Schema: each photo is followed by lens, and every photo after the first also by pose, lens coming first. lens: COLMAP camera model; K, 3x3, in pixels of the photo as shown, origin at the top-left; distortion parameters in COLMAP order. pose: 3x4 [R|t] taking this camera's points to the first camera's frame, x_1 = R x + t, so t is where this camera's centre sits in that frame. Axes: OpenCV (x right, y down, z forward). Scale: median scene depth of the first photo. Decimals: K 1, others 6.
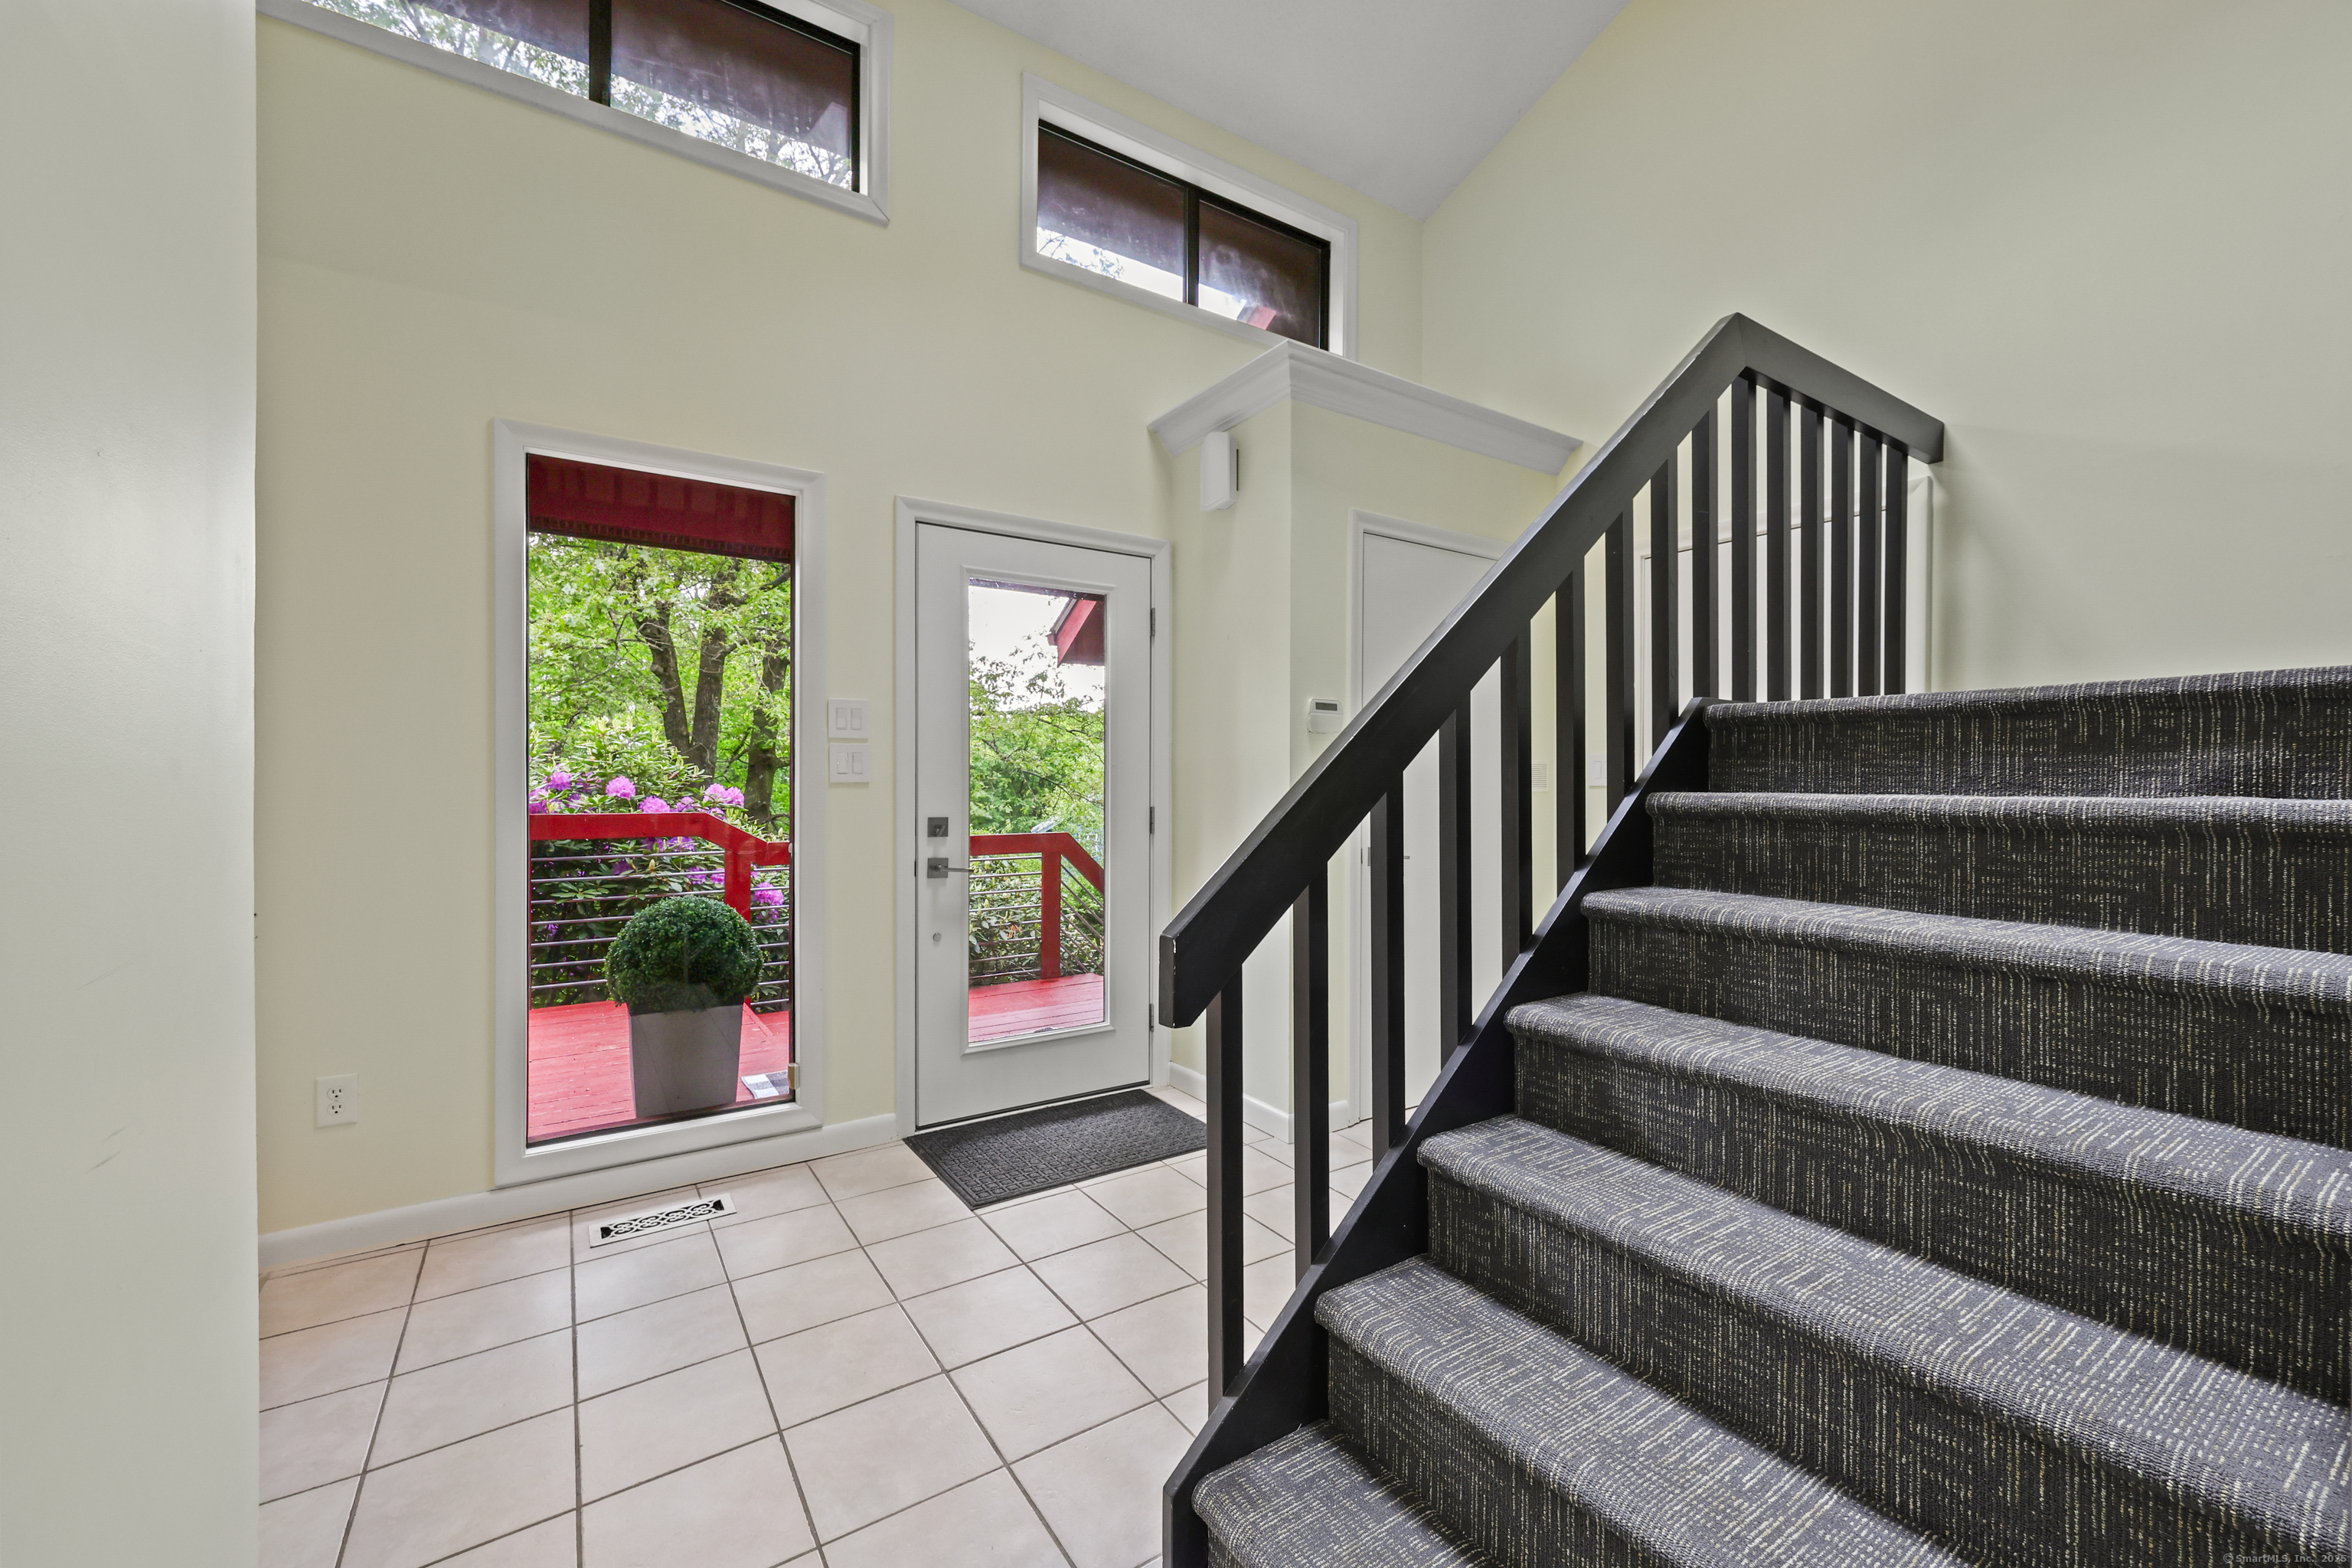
lens RADIAL K [[950.9, 0, 1189.1], [0, 950.9, 773.8], [0, 0, 1]] dist [0.003334, -0.000146]
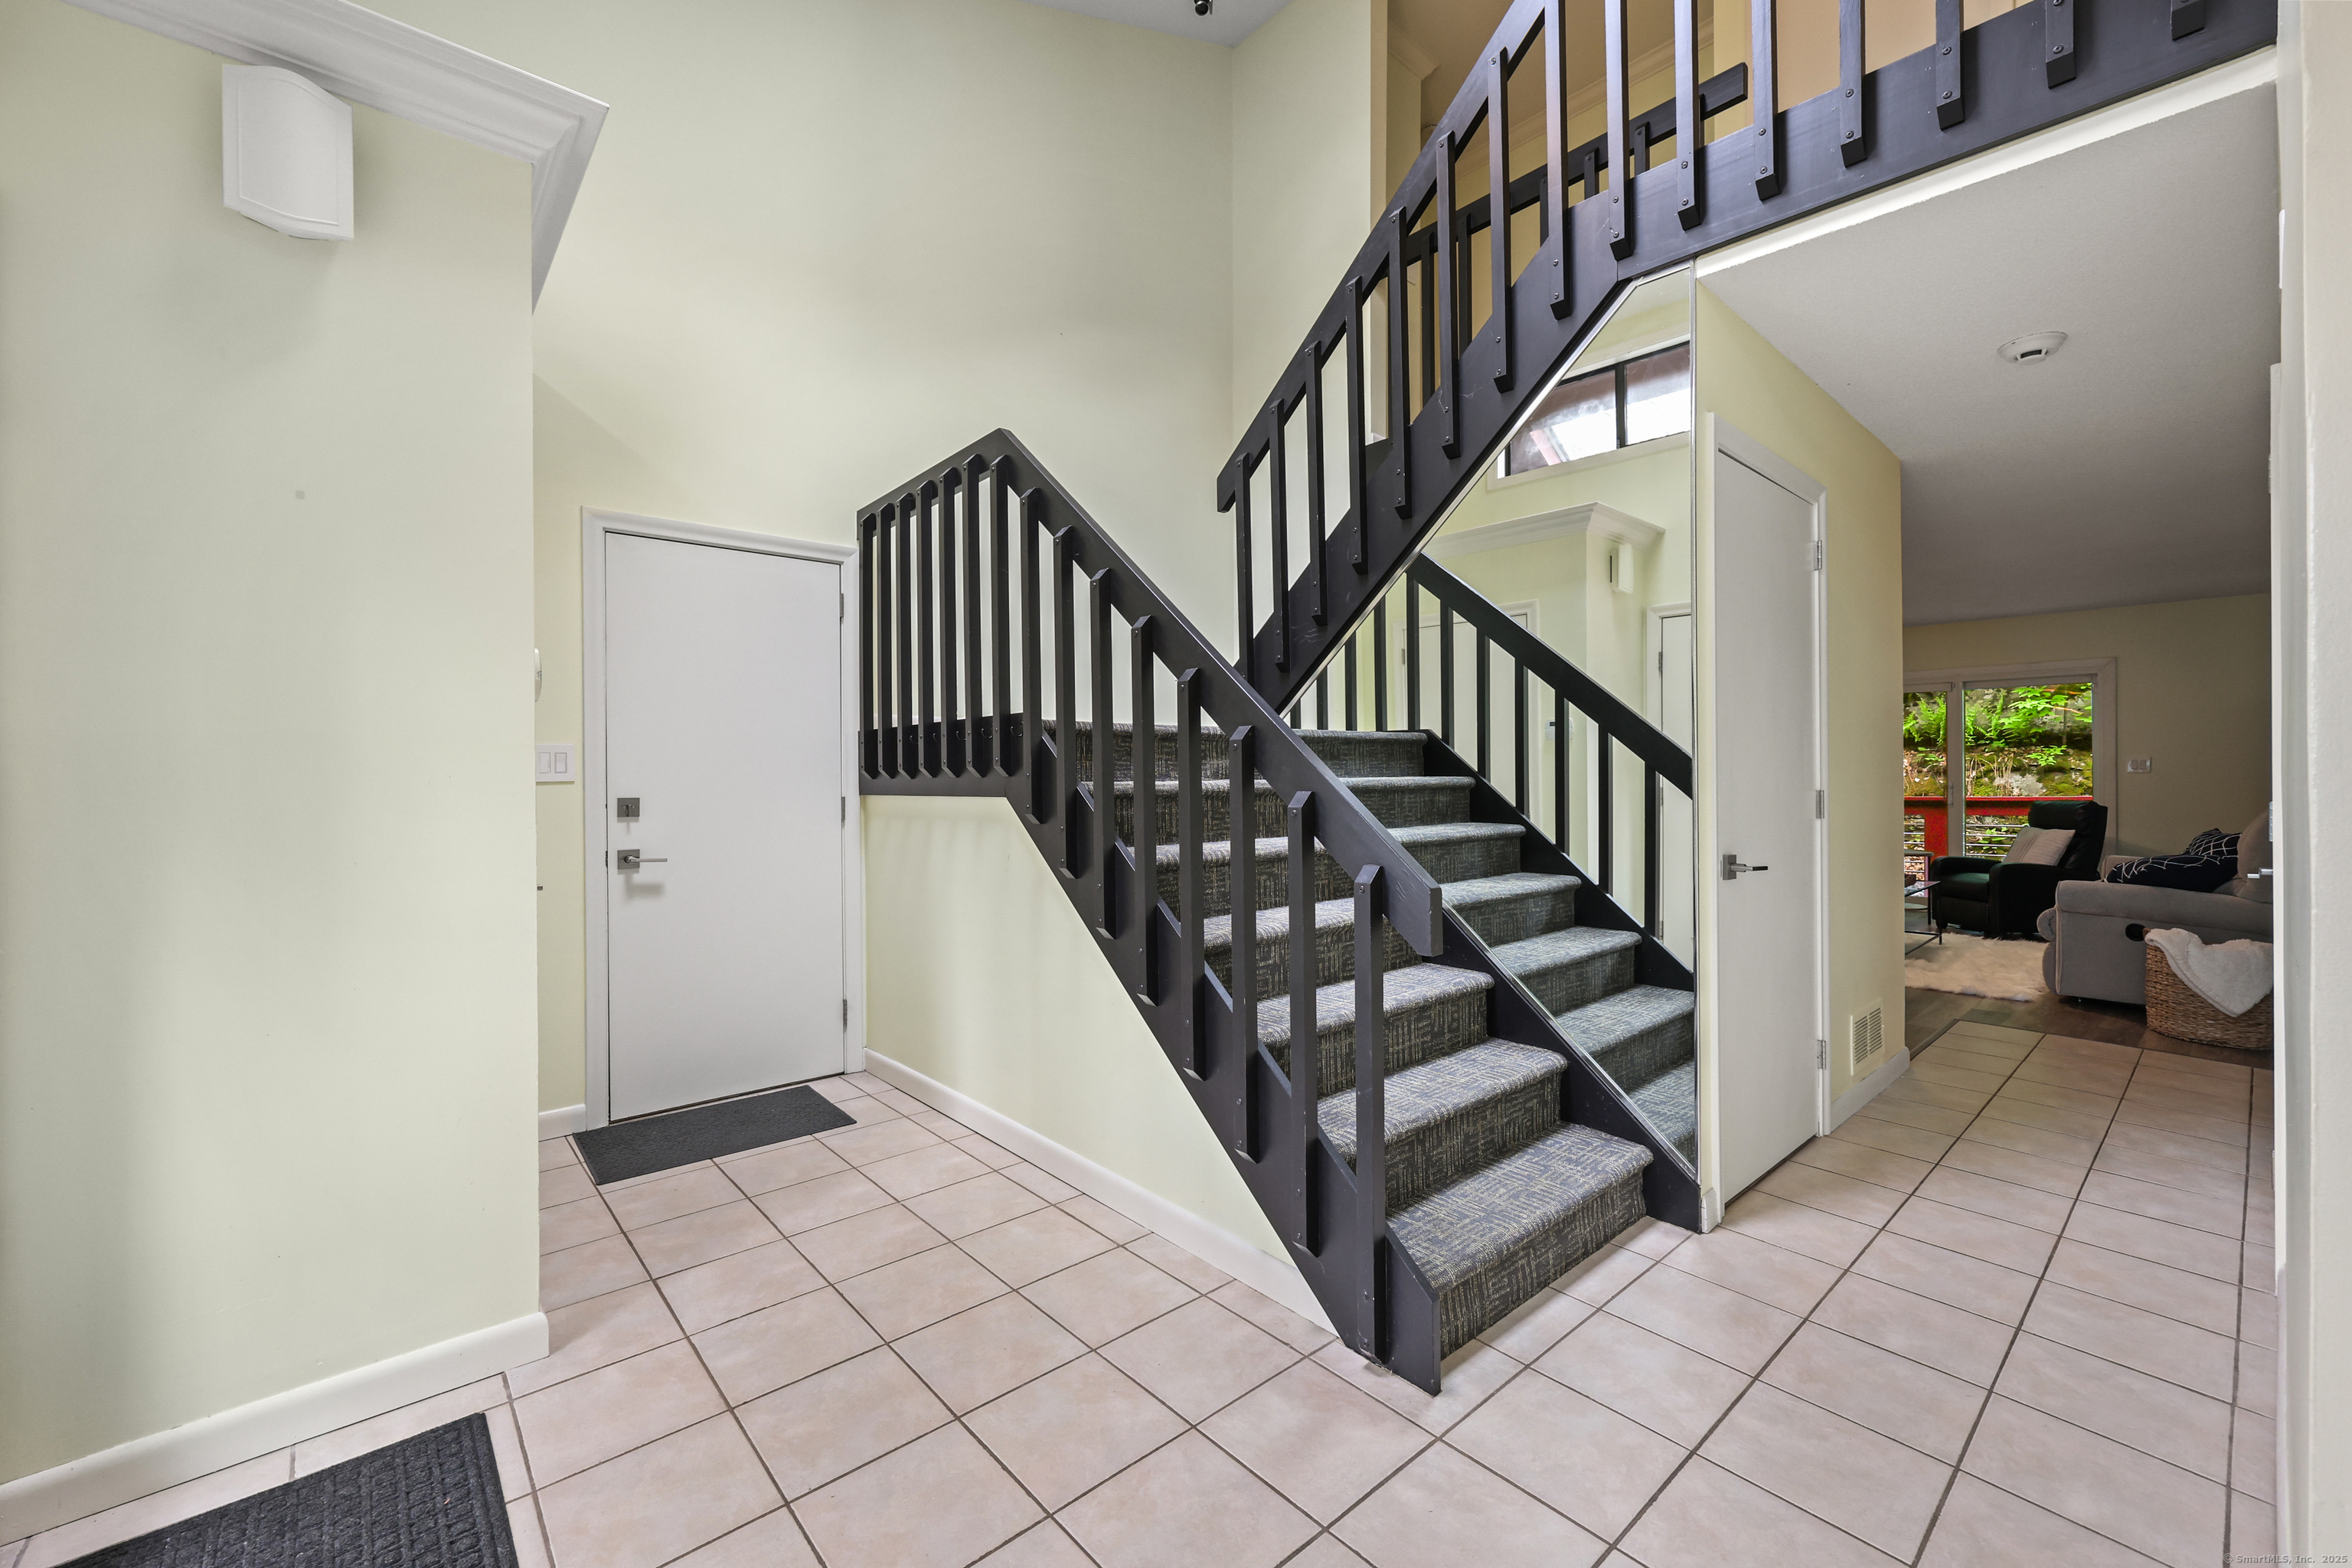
lens RADIAL K [[950.9, 0, 1187.9], [0, 950.9, 786.6], [0, 0, 1]] dist [0.003334, -0.000146]
pose [[-0.132639, -0.004860, 0.991152, -1.529524], [0.005912, 0.999966, 0.005695, 0.032677], [-0.991147, 0.006615, -0.132606, 1.793473]]
